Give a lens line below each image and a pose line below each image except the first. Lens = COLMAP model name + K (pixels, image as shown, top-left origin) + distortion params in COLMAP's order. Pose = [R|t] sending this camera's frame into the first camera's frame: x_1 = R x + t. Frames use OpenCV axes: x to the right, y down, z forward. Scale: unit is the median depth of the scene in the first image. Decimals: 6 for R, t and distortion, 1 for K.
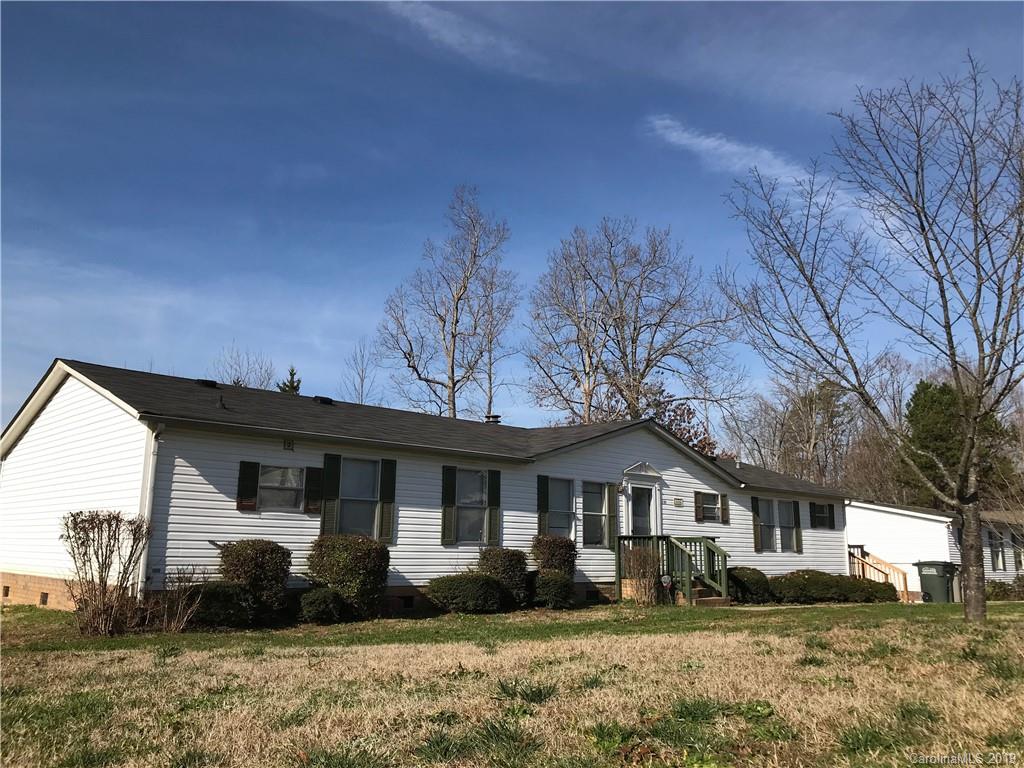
lens RADIAL K [[840.3, 0, 512.0], [0, 840.3, 384.0], [0, 0, 1]] dist [0.083016, -0.079041]
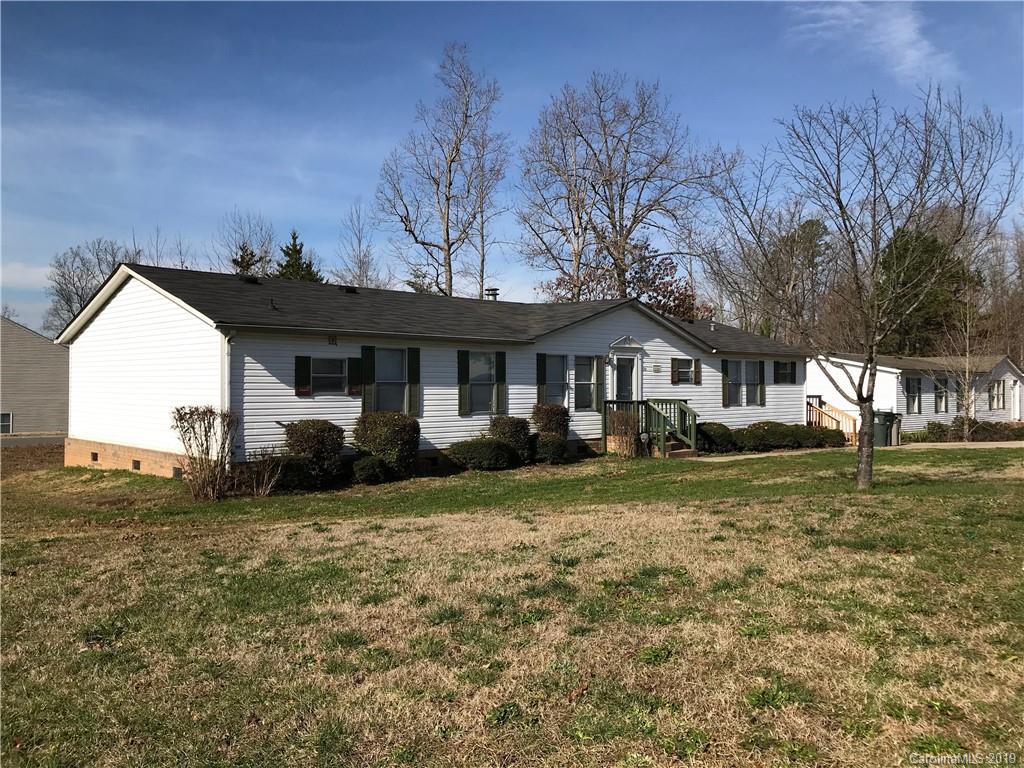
lens RADIAL K [[864.4, 0, 512.0], [0, 864.4, 384.0], [0, 0, 1]] dist [0.221299, -0.489718]
pose [[0.999677, -0.014238, 0.021072, -0.028153], [0.009680, 0.979250, 0.202423, -0.087878], [-0.023517, -0.202154, 0.979071, -0.174140]]
